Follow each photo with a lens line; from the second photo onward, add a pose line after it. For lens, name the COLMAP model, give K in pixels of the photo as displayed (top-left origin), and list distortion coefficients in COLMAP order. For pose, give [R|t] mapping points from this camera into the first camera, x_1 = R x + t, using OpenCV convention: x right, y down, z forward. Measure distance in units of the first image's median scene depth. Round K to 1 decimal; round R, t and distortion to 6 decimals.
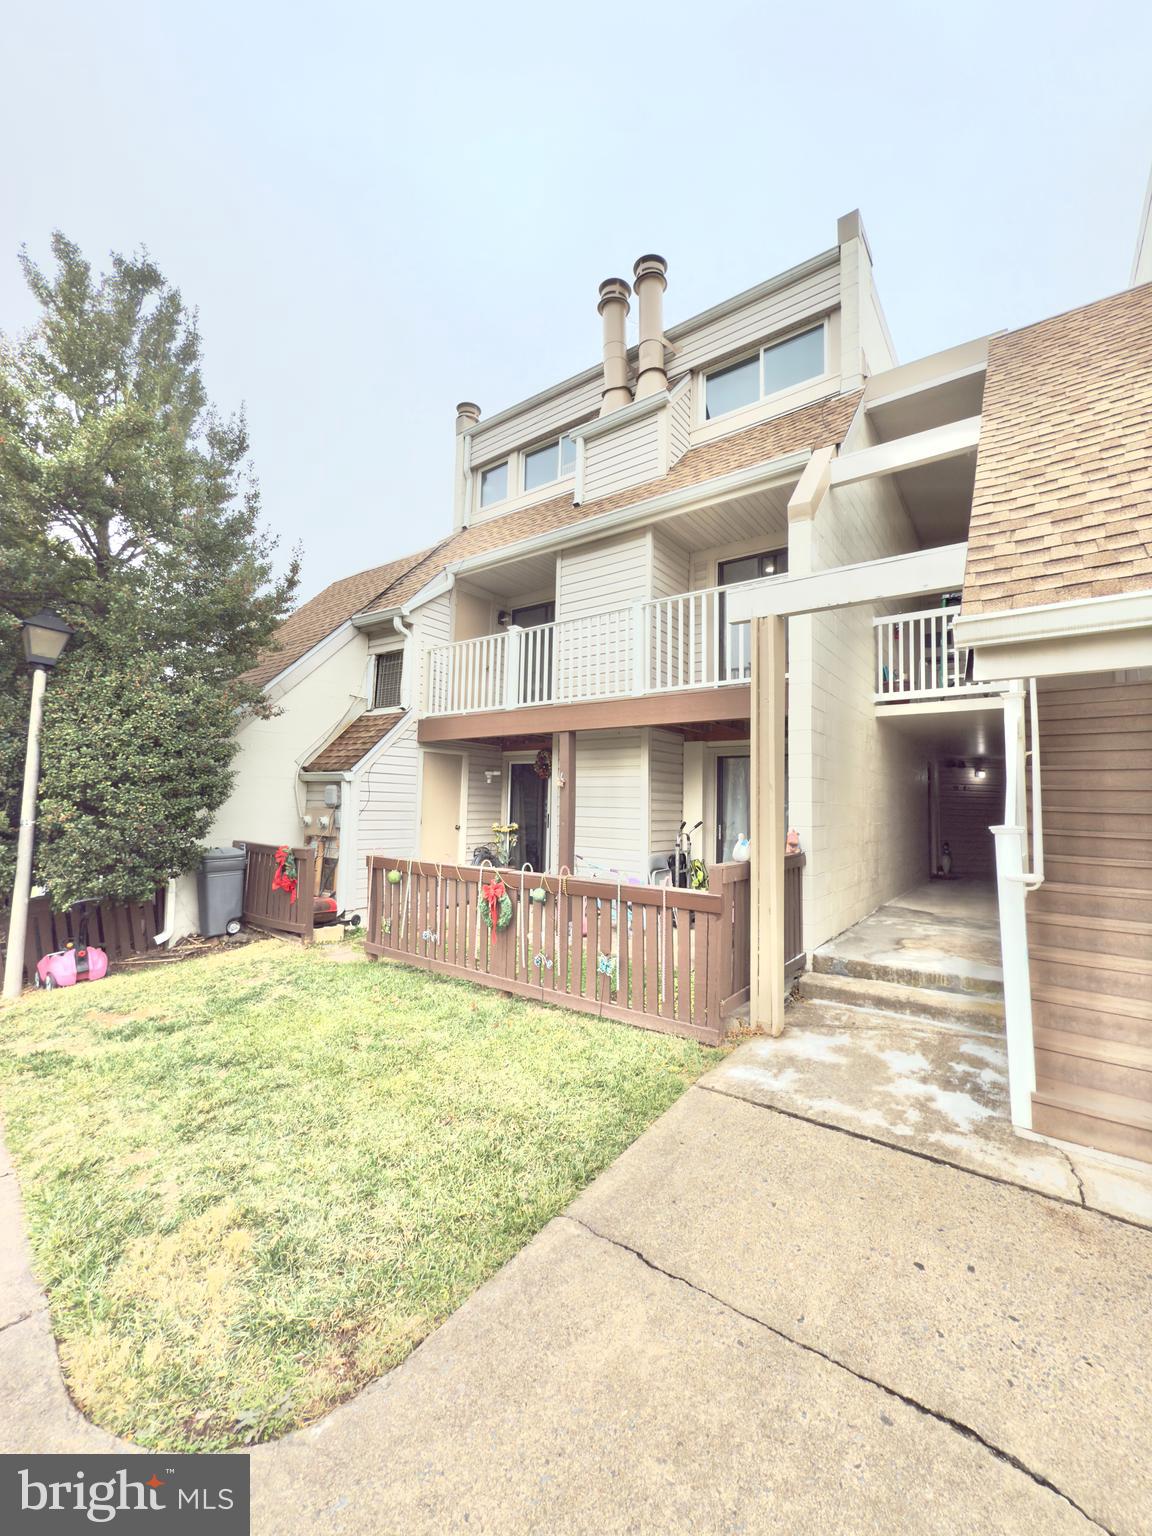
lens RADIAL K [[614.5, 0, 573.7], [0, 614.5, 774.6], [0, 0, 1]] dist [-0.002617, -0.000165]
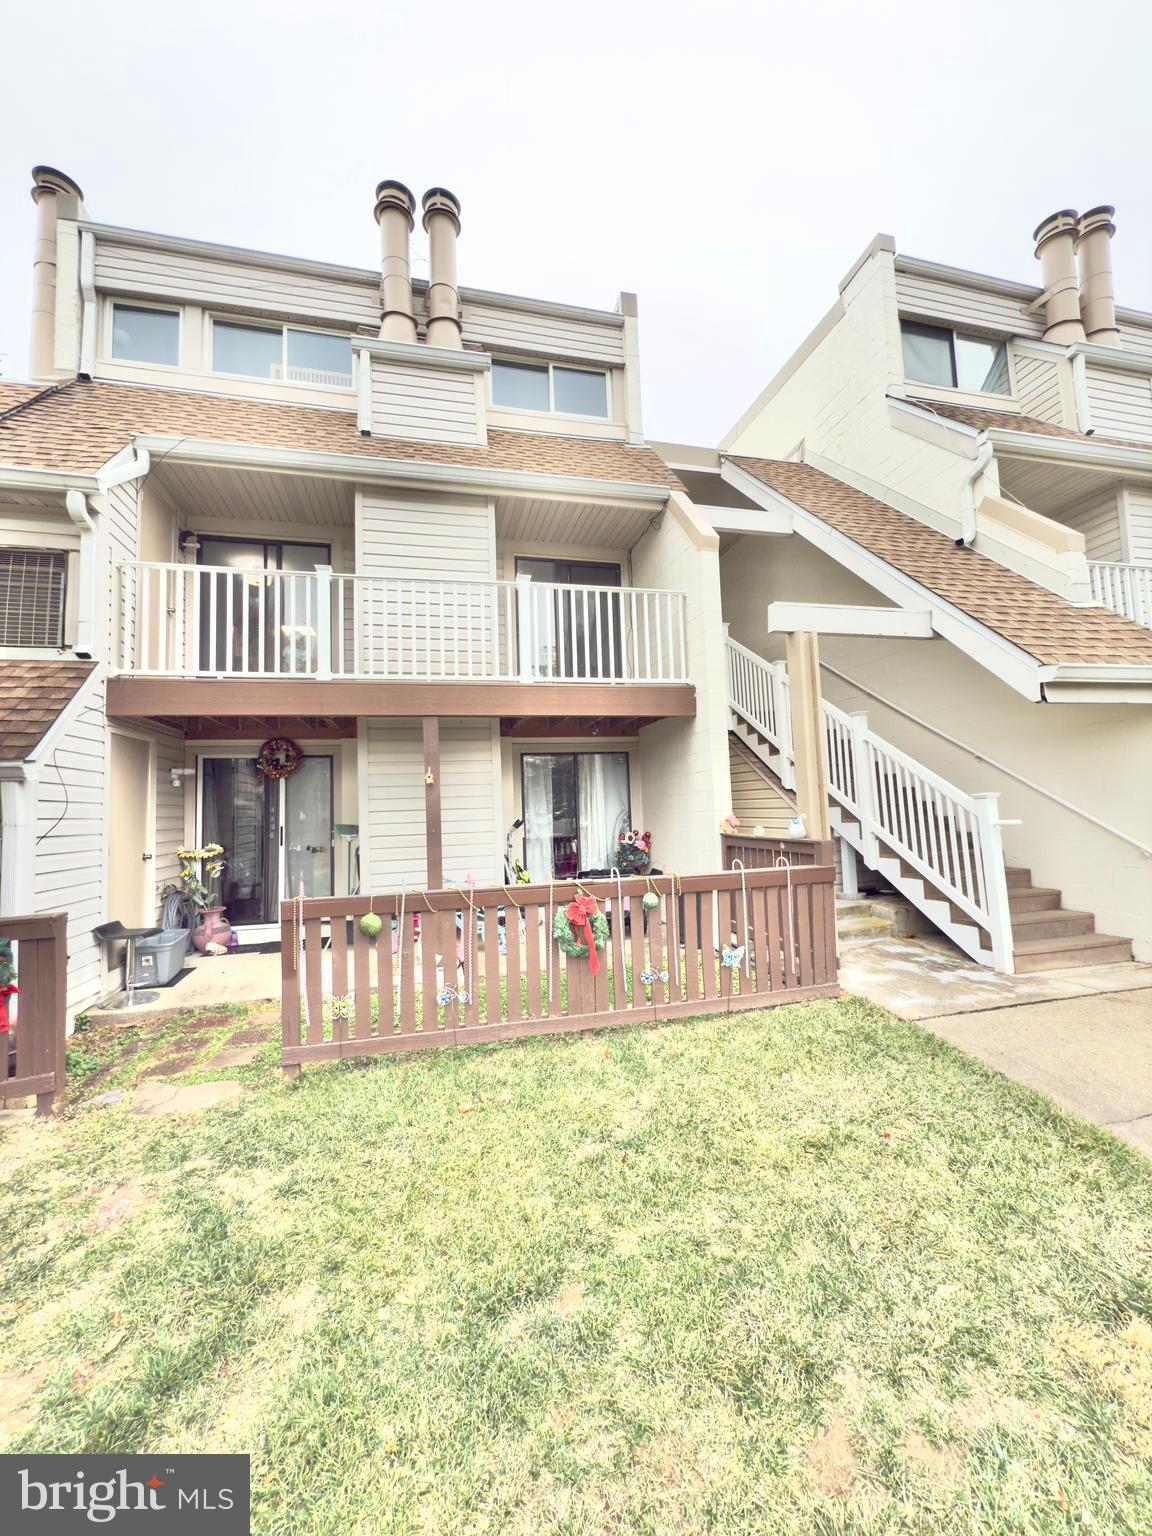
lens RADIAL K [[617.3, 0, 582.7], [0, 617.3, 770.1], [0, 0, 1]] dist [0.000274, -0.000155]
pose [[0.628397, 0.004711, 0.777878, -0.492435], [0.011207, 0.999823, -0.015109, 0.014474], [-0.777812, 0.018212, 0.628233, 0.321388]]
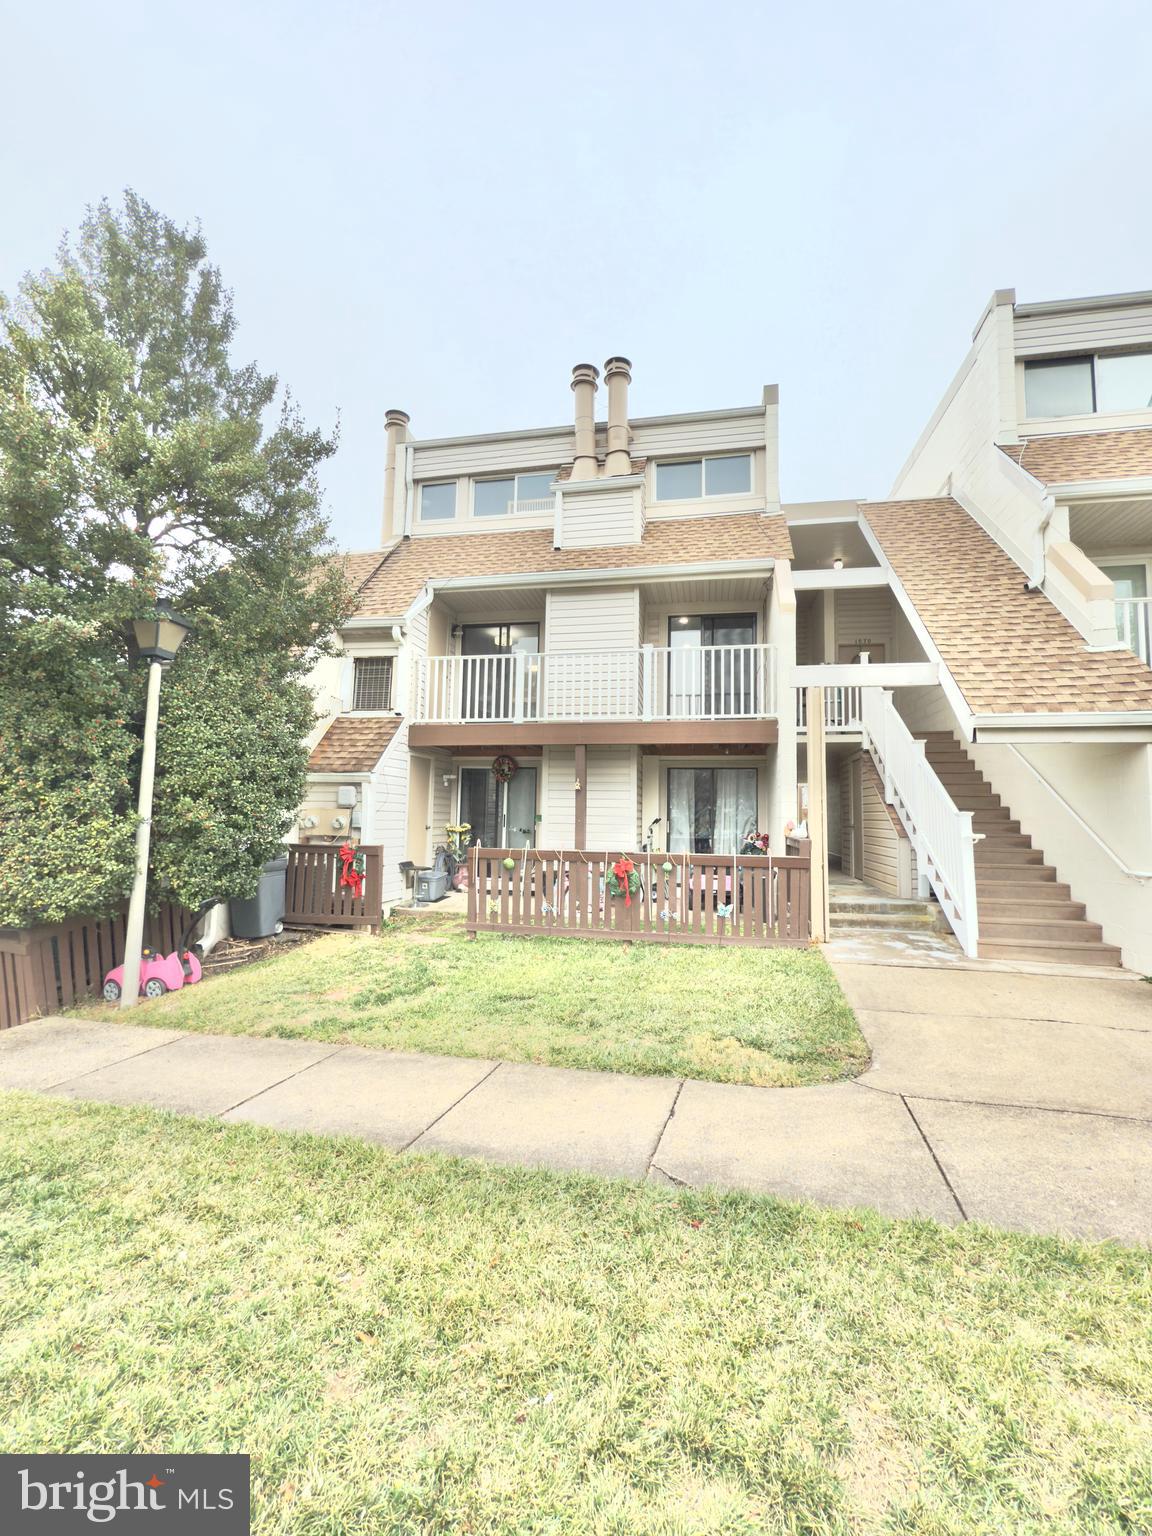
lens RADIAL K [[662.5, 0, 576.4], [0, 662.5, 773.0], [0, 0, 1]] dist [-0.001670, -0.000271]
pose [[0.903843, 0.021672, 0.427316, -0.551183], [-0.018027, 0.999758, -0.012574, 0.002200], [-0.427485, 0.003662, 0.904015, -0.169796]]
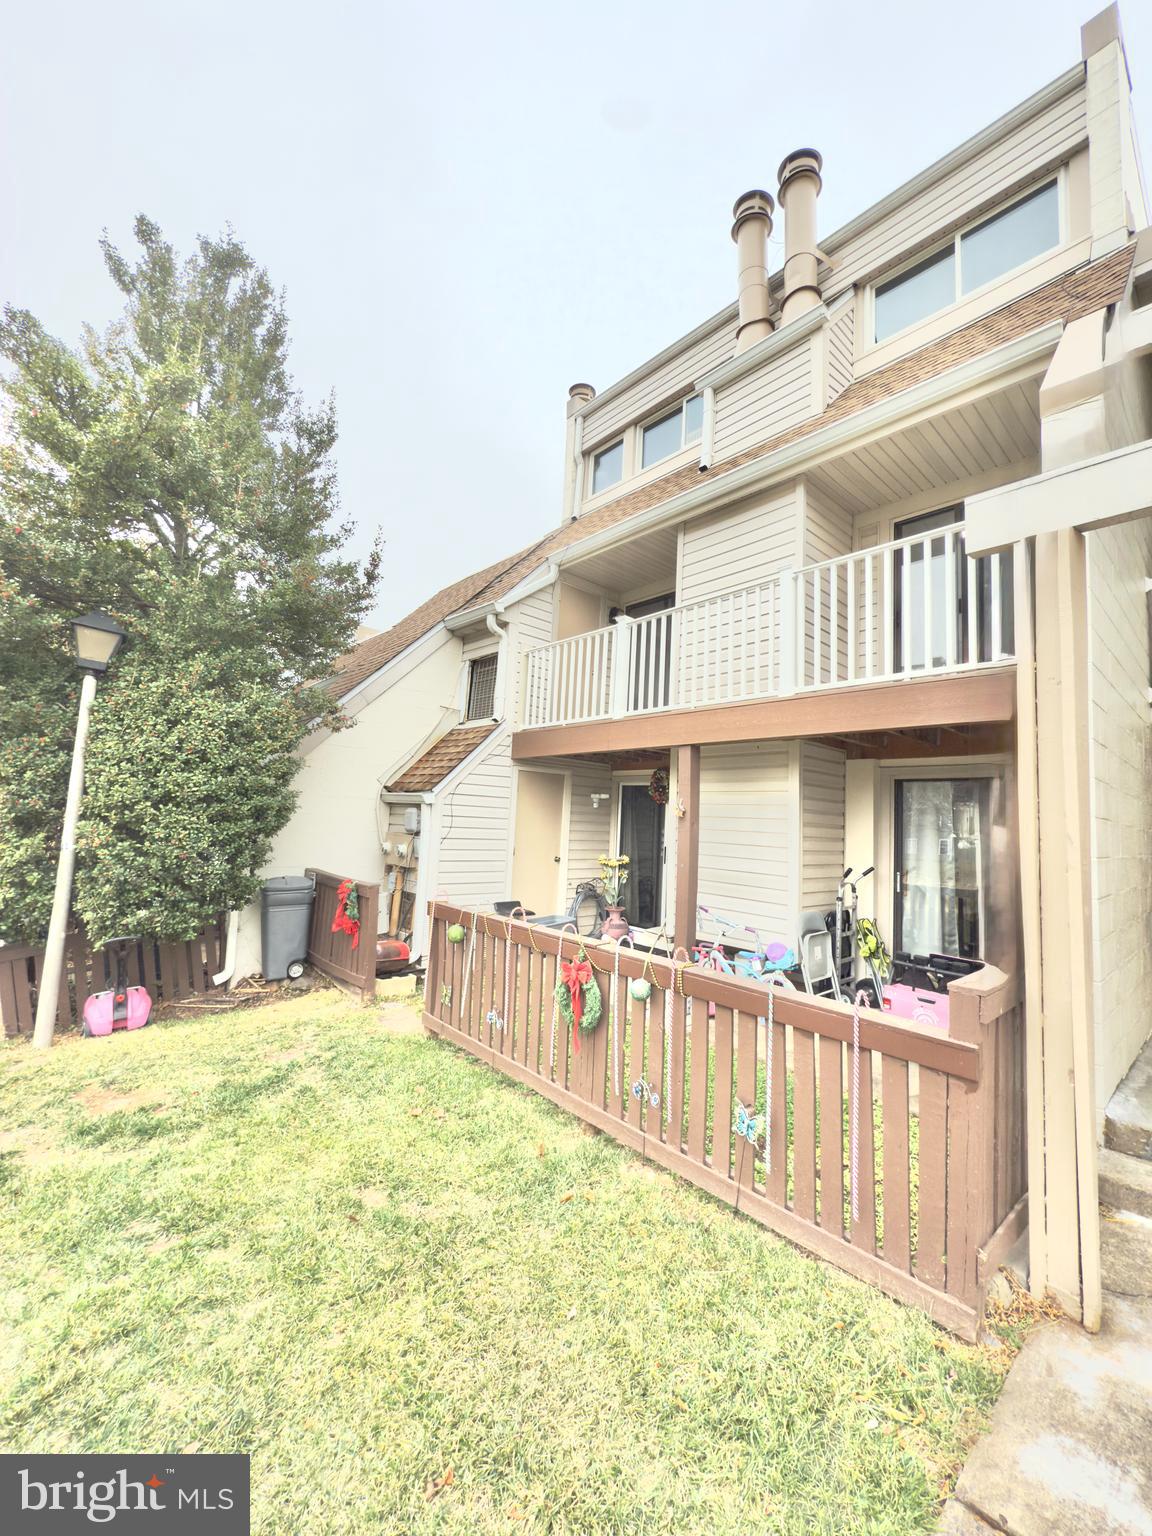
lens RADIAL K [[613.2, 0, 571.8], [0, 613.2, 771.1], [0, 0, 1]] dist [-0.000745, -0.000150]
pose [[0.979336, 0.007935, -0.202082, 0.001516], [-0.015426, 0.999250, -0.035522, -0.008101], [0.201649, 0.037906, 0.978724, 0.207544]]
